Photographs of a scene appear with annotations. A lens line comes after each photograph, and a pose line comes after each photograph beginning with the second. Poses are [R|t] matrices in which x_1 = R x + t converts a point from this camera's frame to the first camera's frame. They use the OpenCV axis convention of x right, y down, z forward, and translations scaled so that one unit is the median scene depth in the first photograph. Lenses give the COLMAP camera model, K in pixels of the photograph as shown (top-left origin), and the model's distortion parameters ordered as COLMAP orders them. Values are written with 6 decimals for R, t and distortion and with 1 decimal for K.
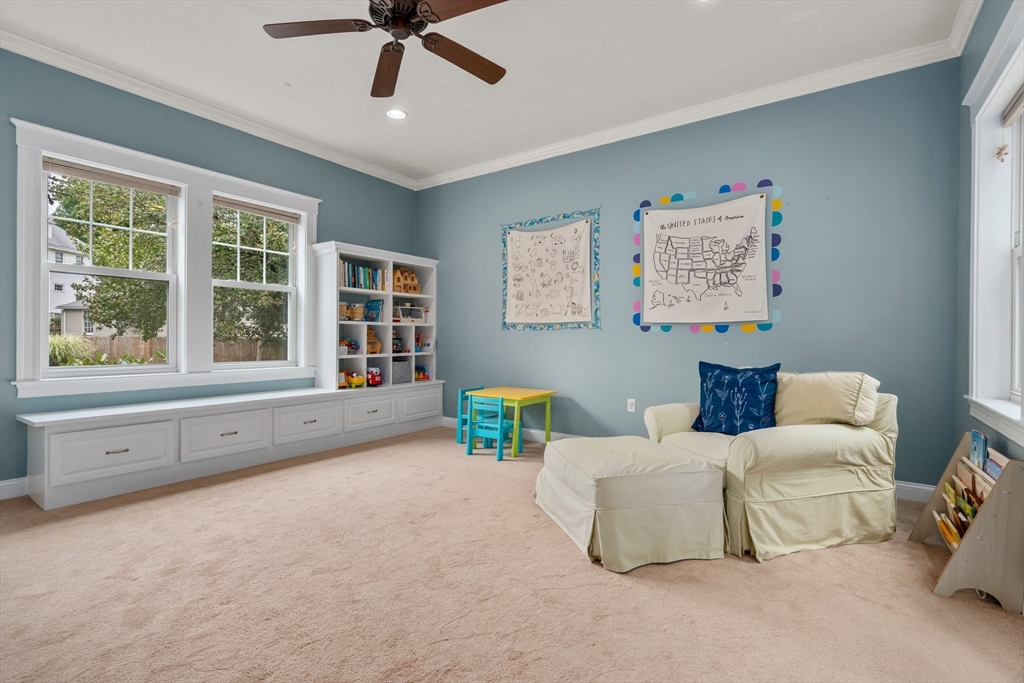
lens RADIAL K [[466.8, 0, 512.6], [0, 466.8, 341.7], [0, 0, 1]] dist [0.002143, -0.000205]
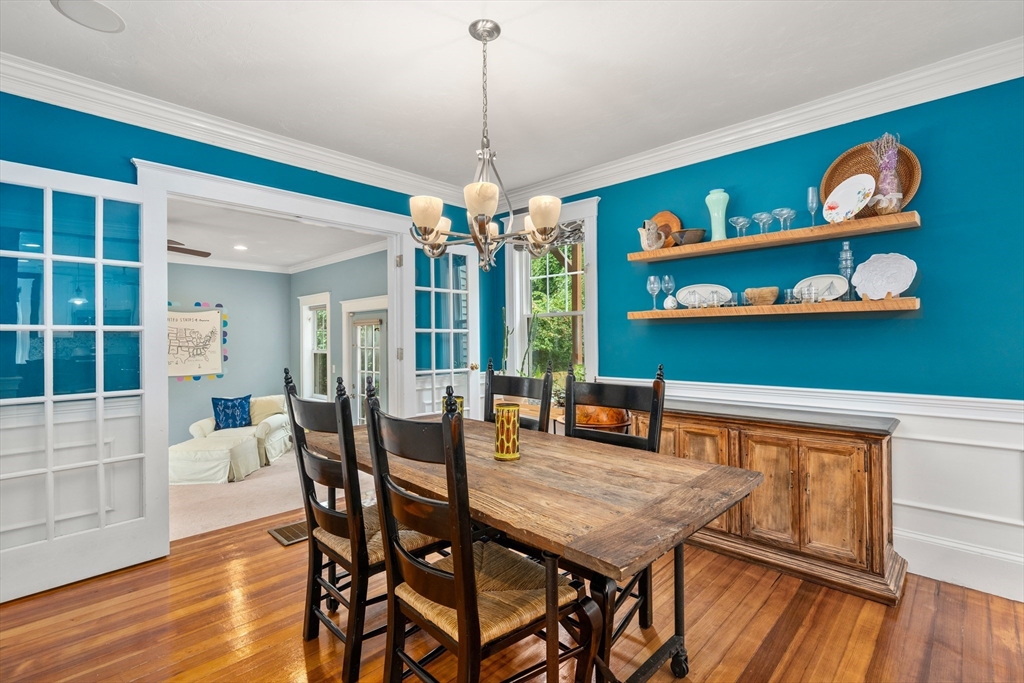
lens RADIAL K [[466.8, 0, 509.4], [0, 466.8, 339.2], [0, 0, 1]] dist [0.002143, -0.000205]
pose [[0.149798, -0.000242, 0.988717, -1.285600], [0.020127, 0.999794, -0.002804, -0.163867], [-0.988512, 0.020320, 0.149772, -0.549703]]
